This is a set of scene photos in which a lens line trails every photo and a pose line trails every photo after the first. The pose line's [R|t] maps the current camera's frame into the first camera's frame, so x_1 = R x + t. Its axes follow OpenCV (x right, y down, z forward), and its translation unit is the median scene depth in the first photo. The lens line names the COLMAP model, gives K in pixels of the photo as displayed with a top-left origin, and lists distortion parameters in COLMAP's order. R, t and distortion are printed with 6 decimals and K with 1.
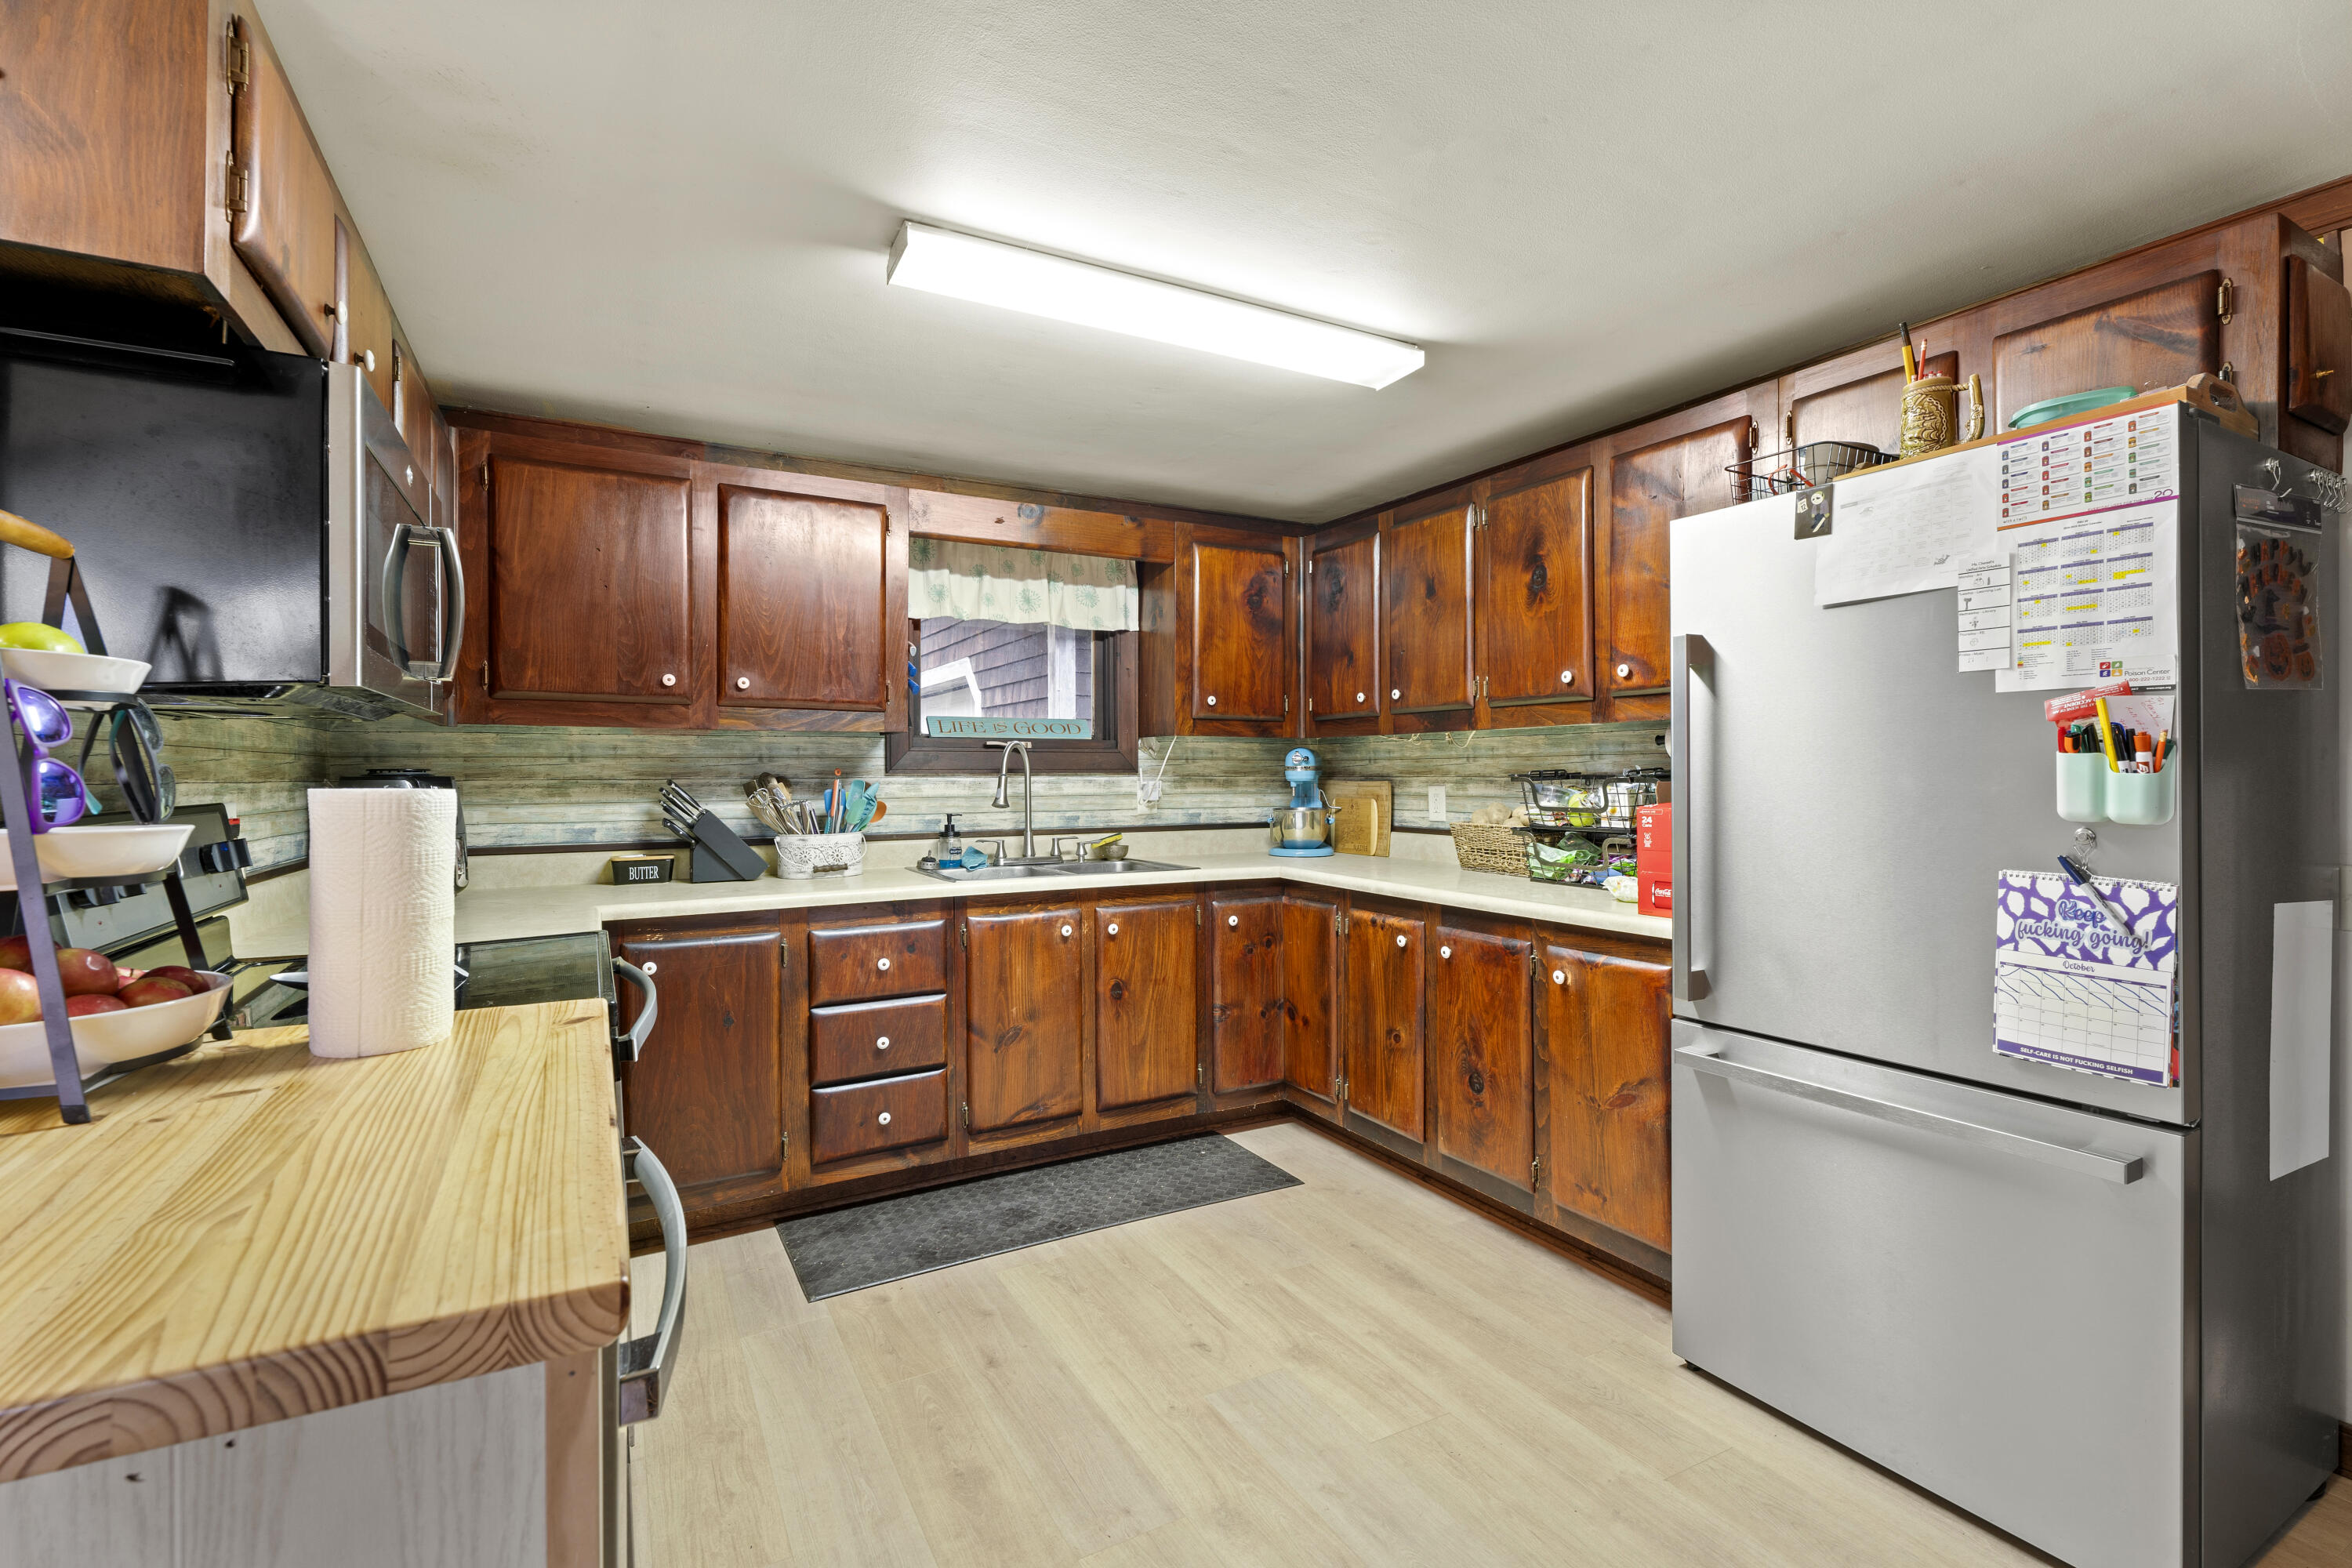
lens RADIAL K [[1051.6, 0, 1178.2], [0, 1051.6, 773.4], [0, 0, 1]] dist [0.002623, 0.000879]
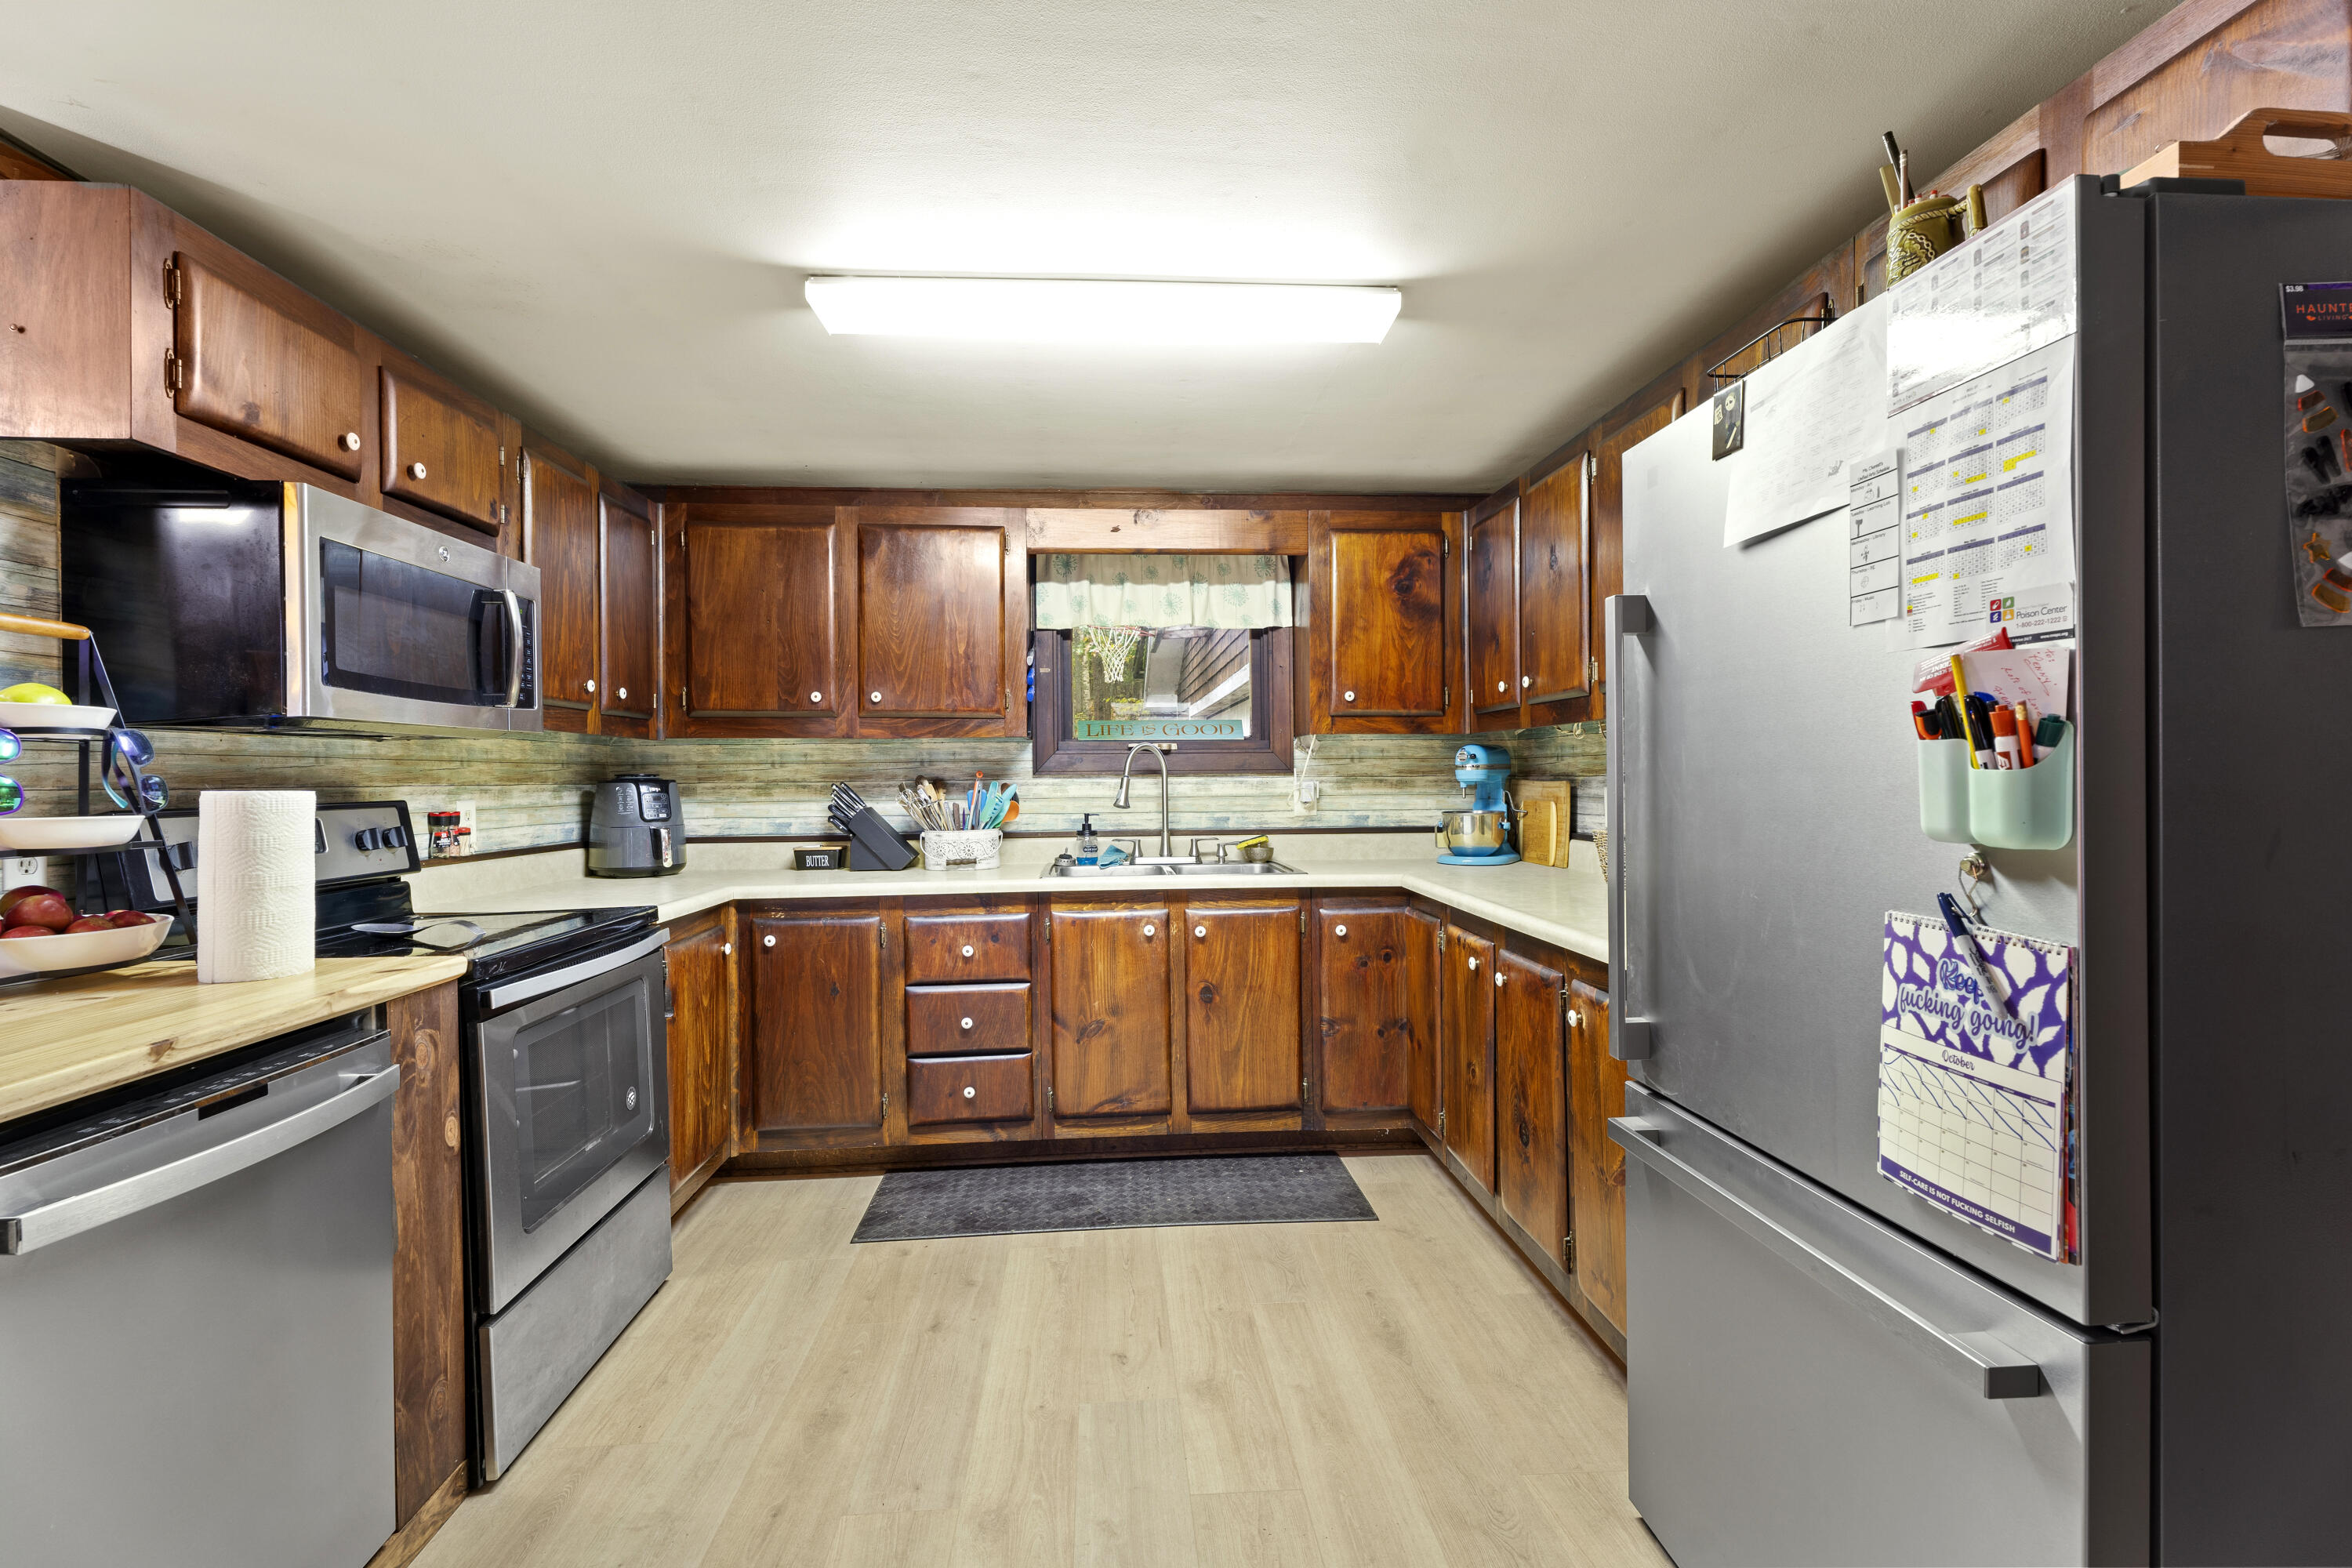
lens RADIAL K [[1051.6, 0, 1178.3], [0, 1051.6, 782.3], [0, 0, 1]] dist [0.002623, 0.000879]
pose [[0.907778, -0.002205, -0.419446, 0.402681], [0.005847, 0.999956, 0.007398, -0.000026], [0.419411, -0.009169, 0.907750, 0.112113]]
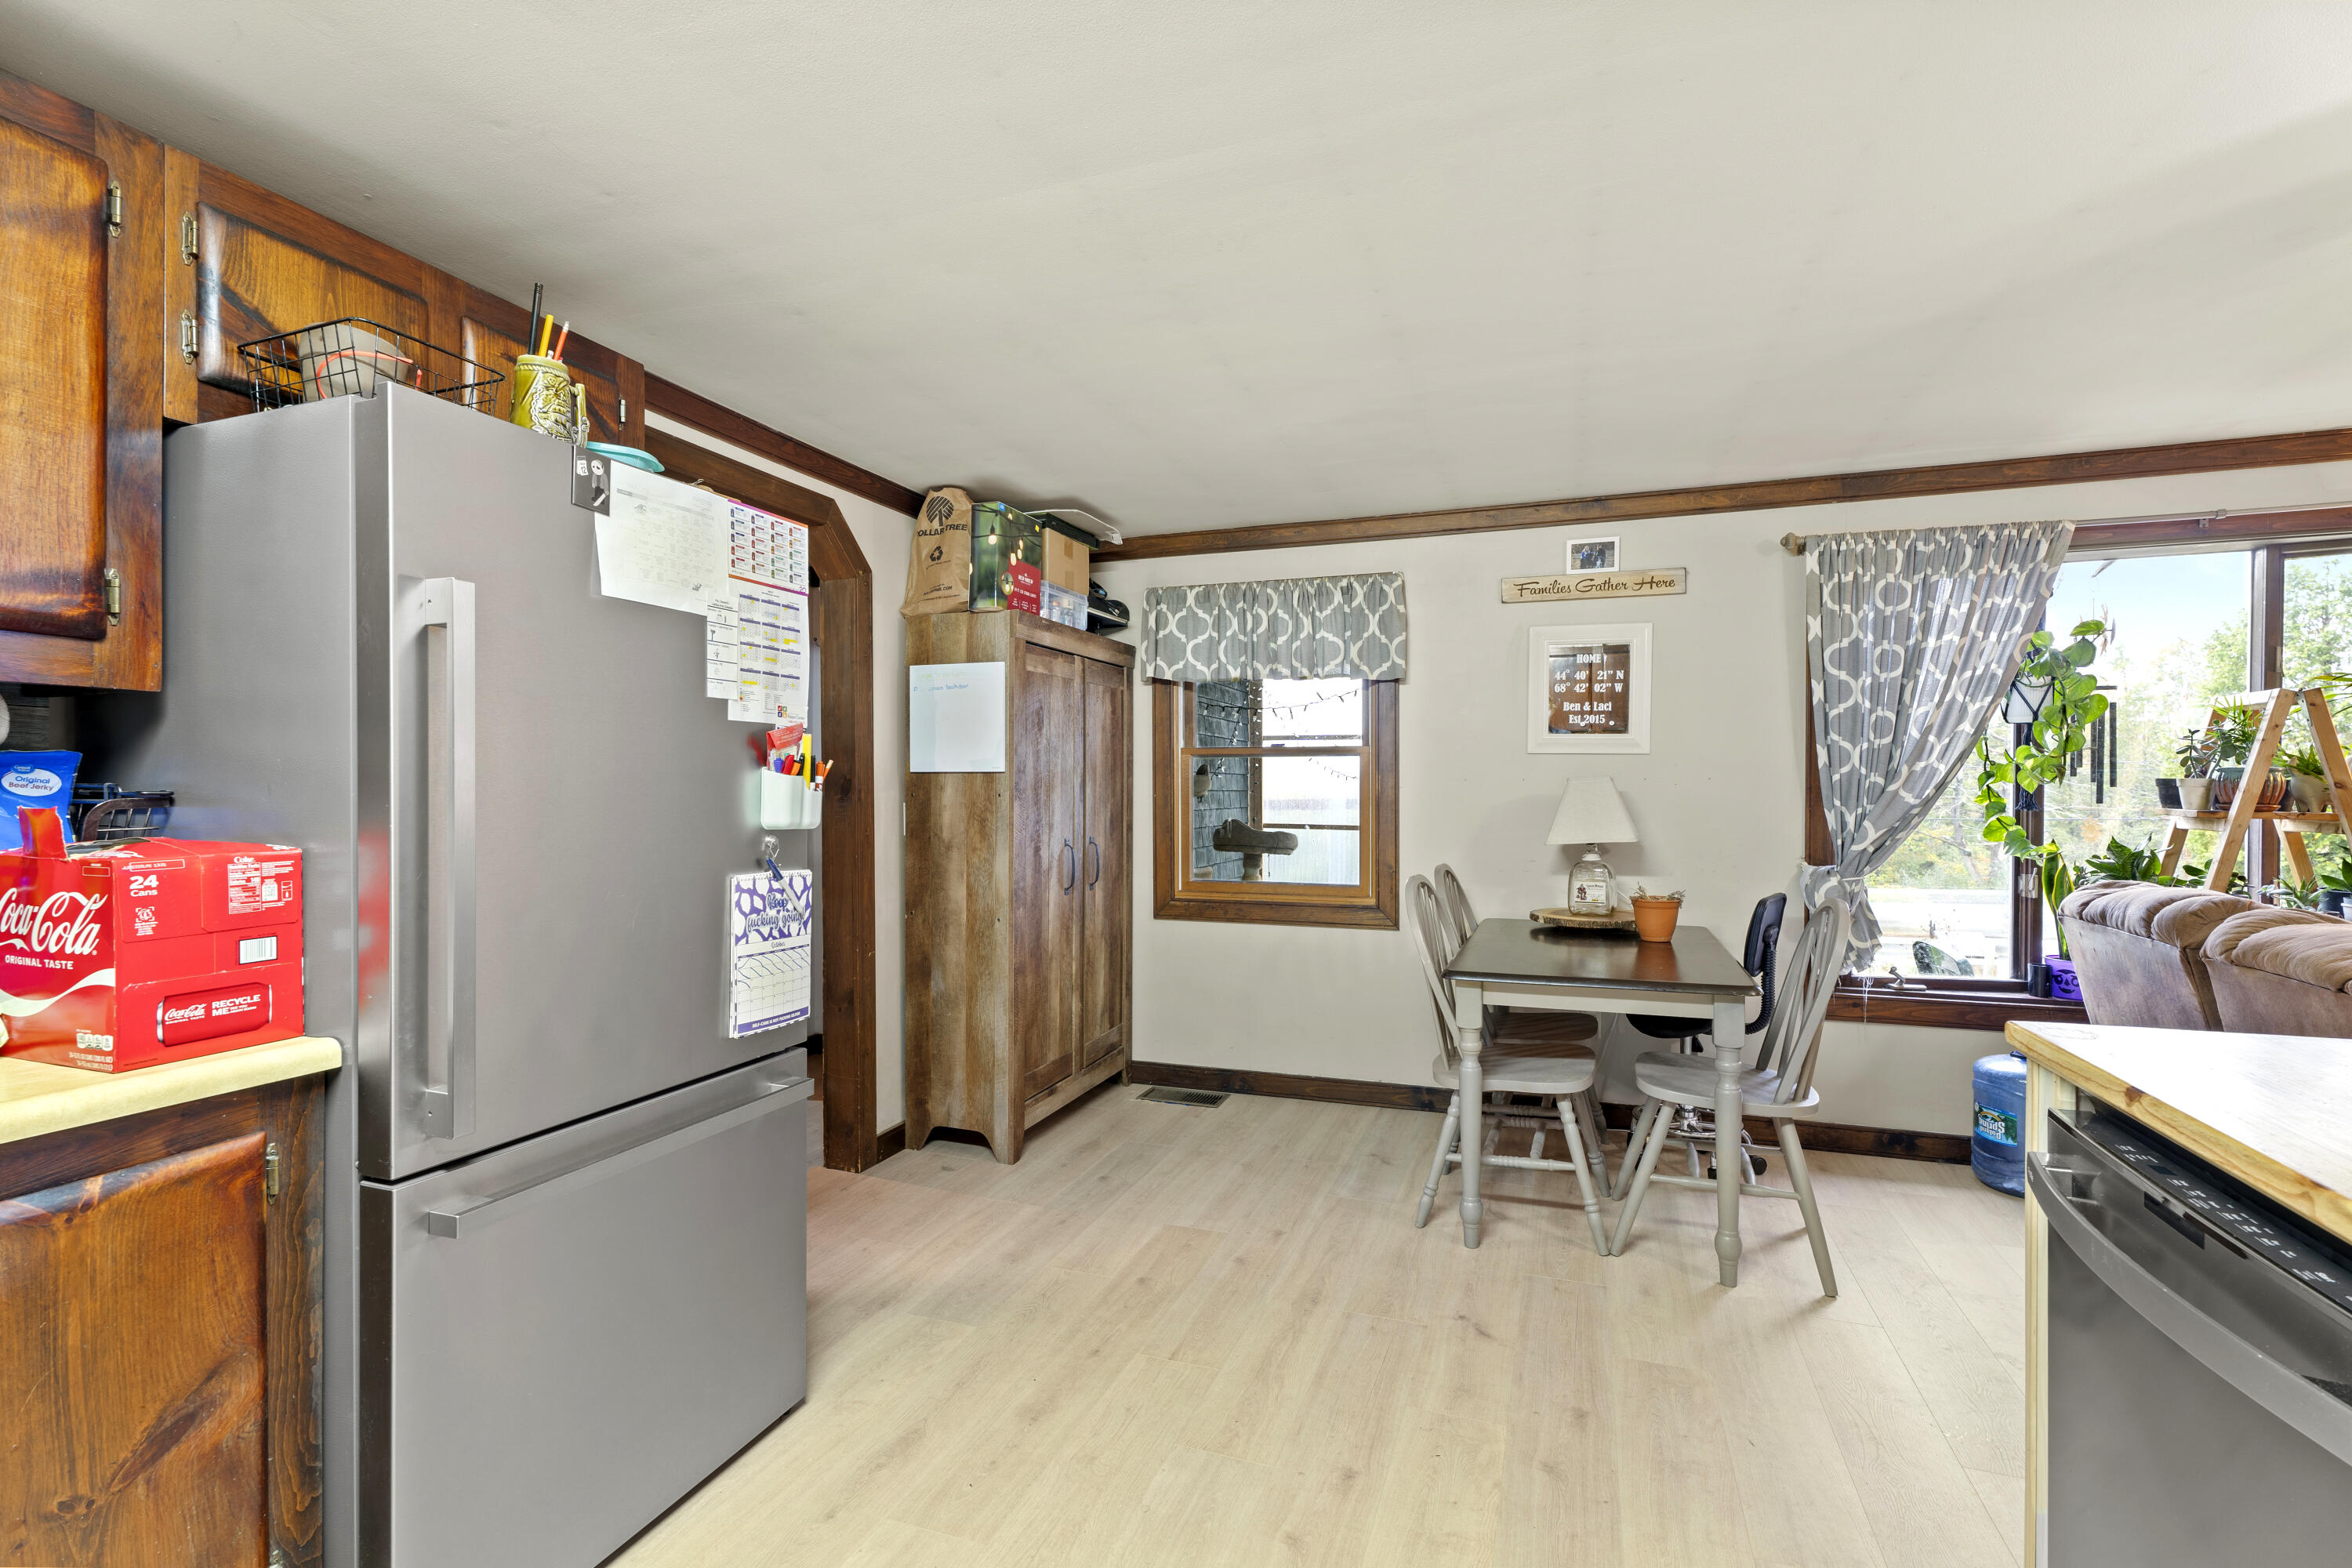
lens RADIAL K [[1051.6, 0, 1180.2], [0, 1051.6, 793.4], [0, 0, 1]] dist [0.002623, 0.000879]
pose [[-0.651516, 0.000436, 0.758635, -0.245112], [0.000991, 0.999999, 0.000276, 0.001362], [-0.758635, 0.000931, -0.651516, 0.853919]]
